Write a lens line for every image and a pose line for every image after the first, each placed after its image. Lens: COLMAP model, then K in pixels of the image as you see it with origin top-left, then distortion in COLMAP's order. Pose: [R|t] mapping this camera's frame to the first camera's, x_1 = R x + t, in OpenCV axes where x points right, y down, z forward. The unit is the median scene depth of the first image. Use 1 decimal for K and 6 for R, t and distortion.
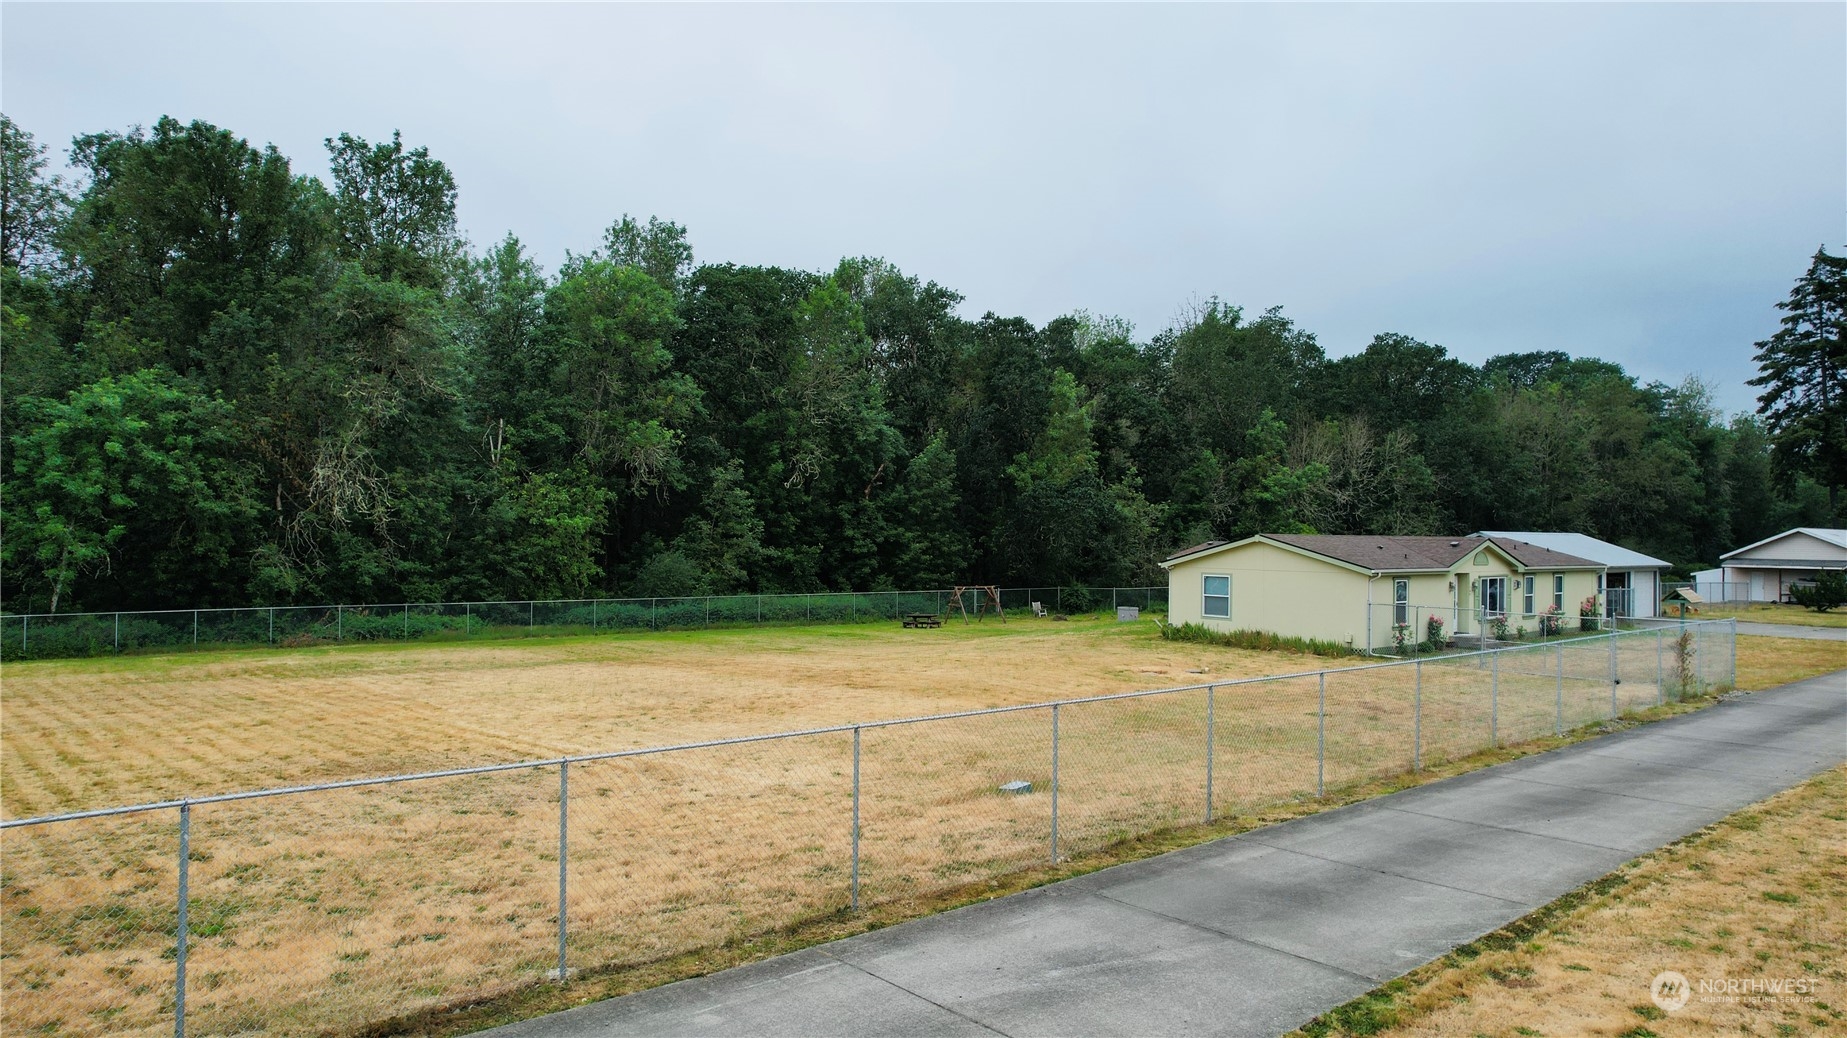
lens RADIAL K [[1177.5, 0, 923.5], [0, 1177.5, 519.0], [0, 0, 1]] dist [-0.087680, 0.078380]
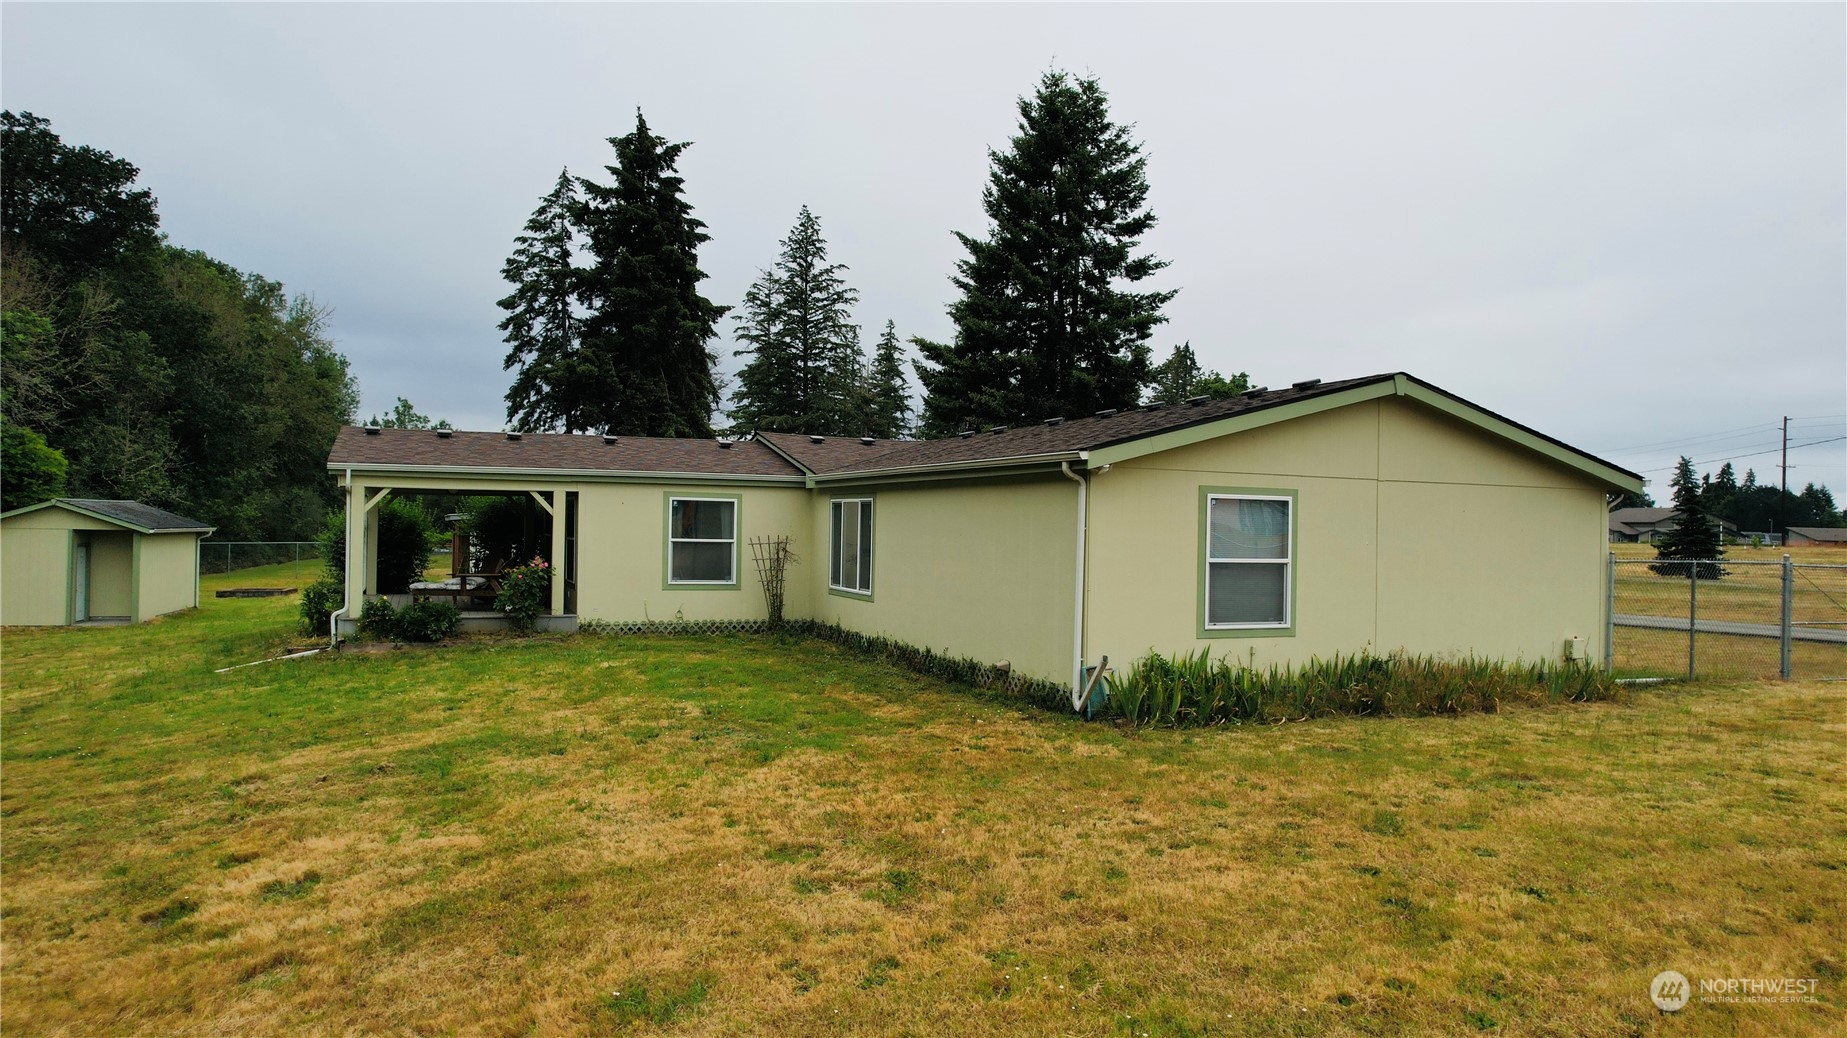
lens RADIAL K [[1177.5, 0, 923.5], [0, 1177.5, 519.0], [0, 0, 1]] dist [-0.087680, 0.078380]
pose [[0.276774, -0.006664, 0.960912, -0.042187], [-0.023311, 0.999635, 0.013647, 0.029175], [-0.960652, -0.026177, 0.276517, 0.561681]]
